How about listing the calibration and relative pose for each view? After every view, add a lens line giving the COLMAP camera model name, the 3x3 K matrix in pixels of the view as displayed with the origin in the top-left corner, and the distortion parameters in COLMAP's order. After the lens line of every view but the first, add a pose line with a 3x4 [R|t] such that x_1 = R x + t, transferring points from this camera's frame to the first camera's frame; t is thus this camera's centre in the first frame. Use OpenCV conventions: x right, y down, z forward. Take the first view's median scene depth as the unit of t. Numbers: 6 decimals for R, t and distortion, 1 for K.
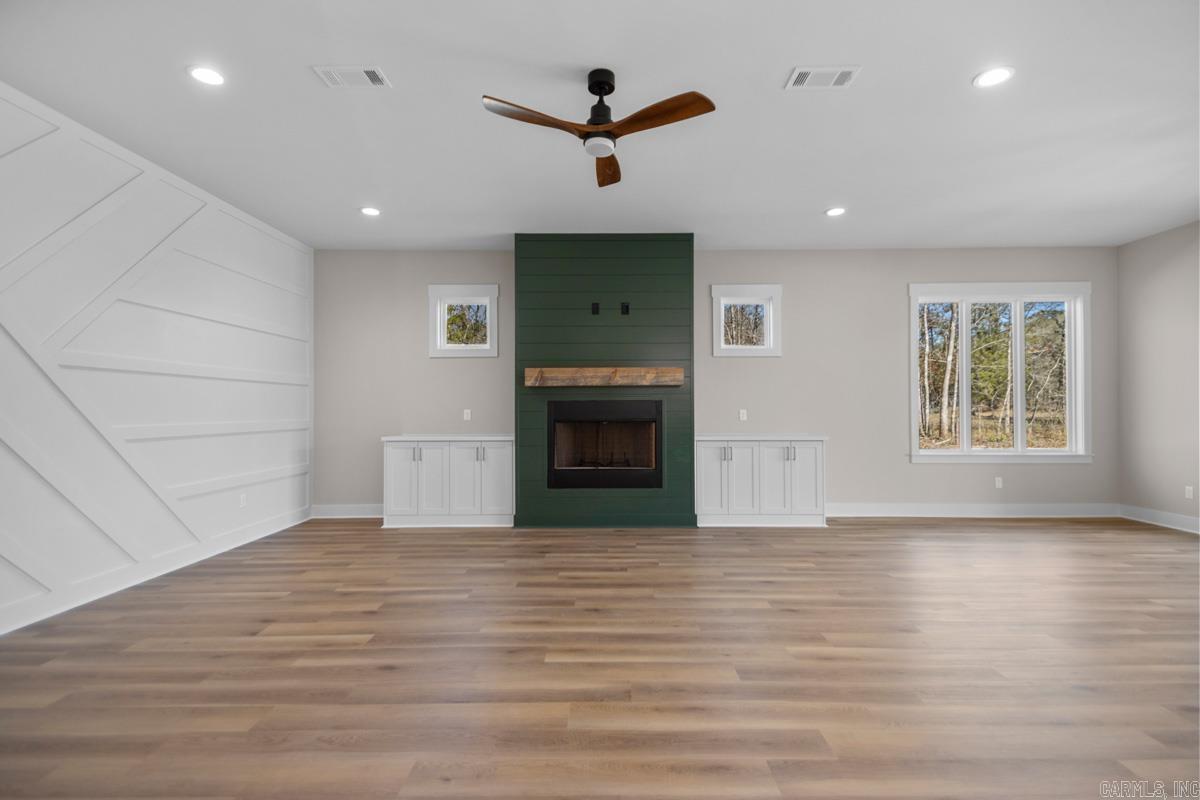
lens RADIAL K [[550.7, 0, 620.5], [0, 550.7, 402.4], [0, 0, 1]] dist [0.011349, 0.000078]
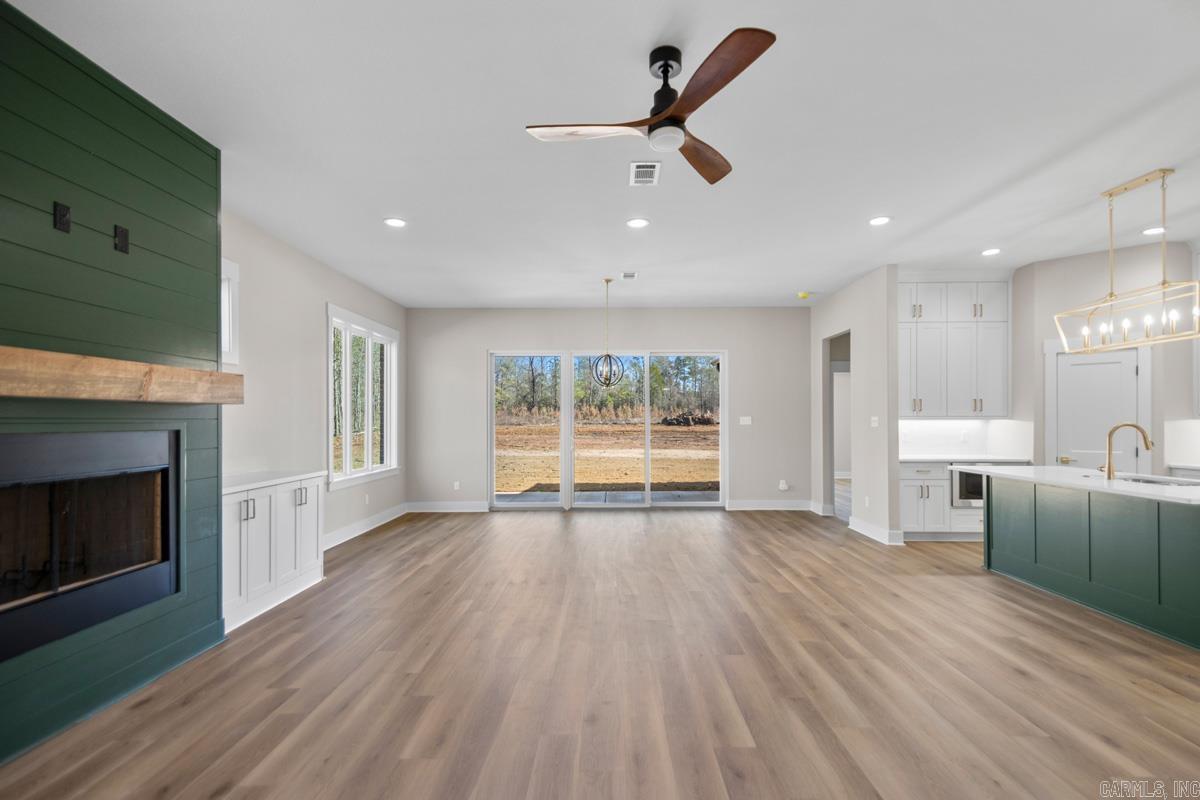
lens RADIAL K [[559.2, 0, 603.6], [0, 559.2, 408.6], [0, 0, 1]] dist [0.053965, -0.022537]
pose [[0.009380, 0.023709, 0.999675, -0.504594], [-0.008686, 0.999683, -0.023628, -0.015969], [-0.999918, -0.008462, 0.009583, 0.599681]]
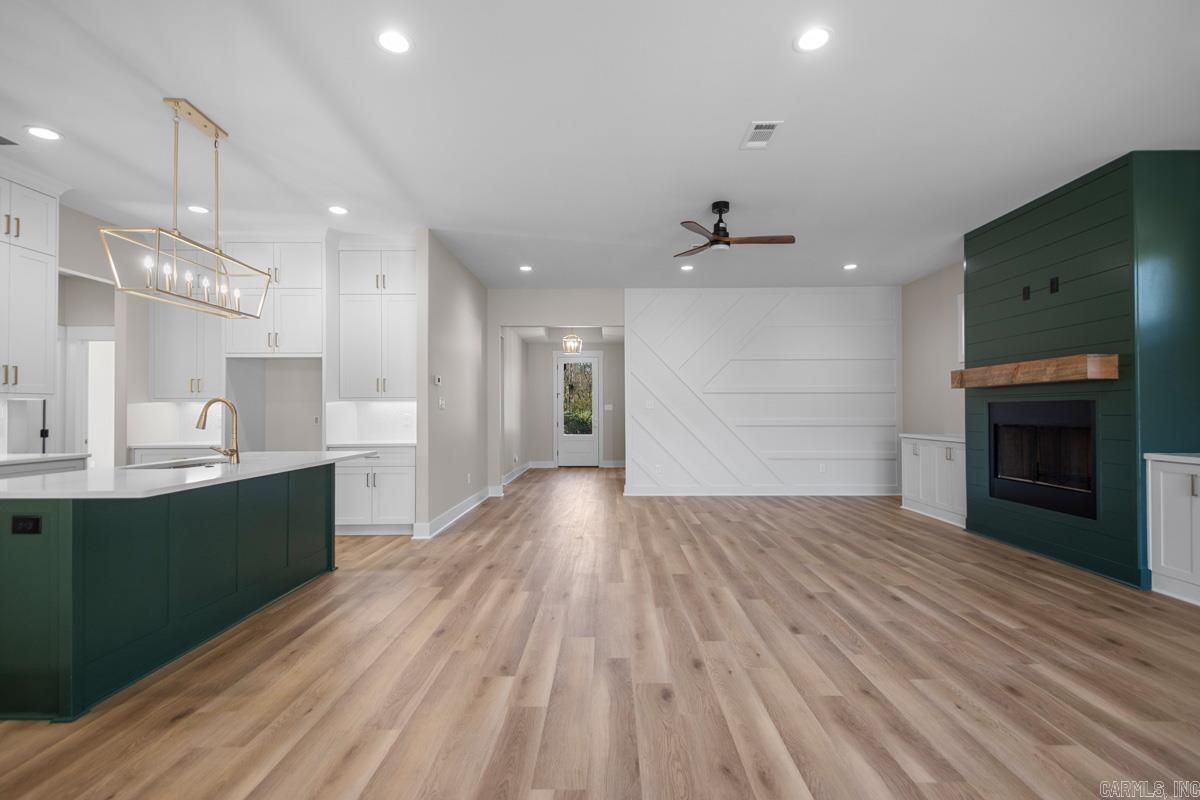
lens RADIAL K [[559.2, 0, 603.6], [0, 559.2, 408.6], [0, 0, 1]] dist [0.053965, -0.022537]
pose [[-0.012080, -0.002067, -0.999925, 0.879124], [0.015203, 0.999882, -0.002251, -0.000502], [0.999811, -0.015229, -0.012047, 0.372016]]
